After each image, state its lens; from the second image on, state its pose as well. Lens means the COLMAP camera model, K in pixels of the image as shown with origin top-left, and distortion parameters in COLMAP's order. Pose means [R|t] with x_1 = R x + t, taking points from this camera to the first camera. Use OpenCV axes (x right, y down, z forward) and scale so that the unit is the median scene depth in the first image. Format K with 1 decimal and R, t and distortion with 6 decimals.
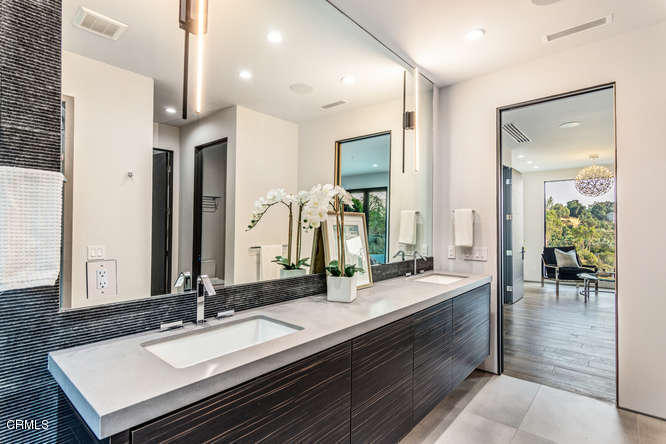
lens RADIAL K [[332.6, 0, 333.3], [0, 332.6, 223.4], [0, 0, 1]] dist [-0.000732, 0.000231]
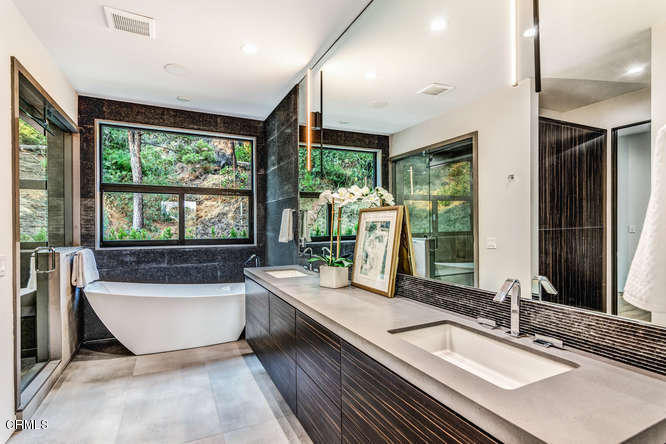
lens RADIAL K [[332.6, 0, 332.3], [0, 332.6, 224.5], [0, 0, 1]] dist [-0.000732, 0.000231]
pose [[-0.397712, -0.011678, -0.917436, 0.072597], [0.008723, 0.999826, -0.016509, 0.002284], [0.917469, -0.014568, -0.397541, 0.109911]]
